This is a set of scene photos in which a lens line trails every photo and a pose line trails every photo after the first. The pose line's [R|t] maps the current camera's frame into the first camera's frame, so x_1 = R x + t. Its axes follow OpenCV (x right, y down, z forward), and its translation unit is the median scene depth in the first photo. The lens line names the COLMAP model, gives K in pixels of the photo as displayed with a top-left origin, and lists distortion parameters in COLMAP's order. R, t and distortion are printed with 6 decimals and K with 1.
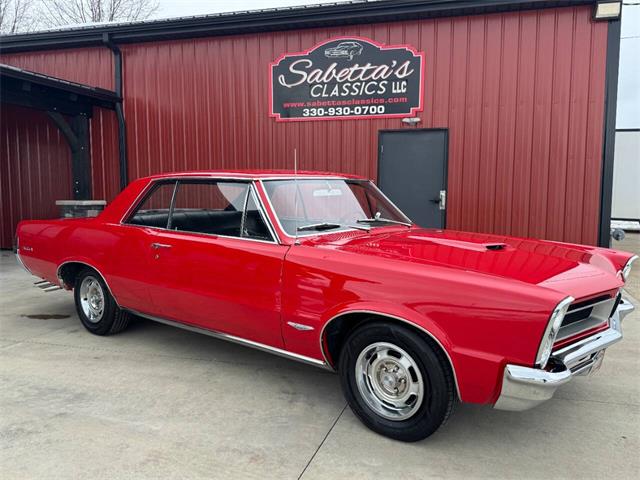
lens RADIAL K [[445.7, 0, 320.0], [0, 445.7, 240.0], [0, 0, 1]] dist [0.007753, -0.003818]
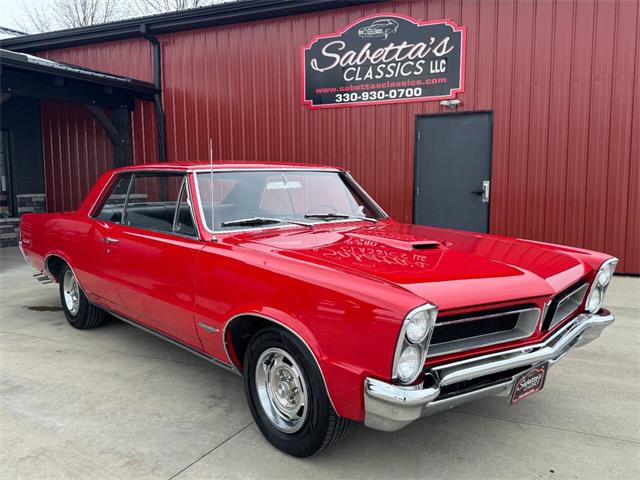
lens RADIAL K [[476.3, 0, 347.4], [0, 476.3, 237.9], [0, 0, 1]] dist [0.010508, -0.003670]
pose [[0.989531, 0.009283, -0.144024, 0.136676], [-0.008086, 0.999928, 0.008891, -0.002601], [0.144096, -0.007633, 0.989534, 0.014940]]
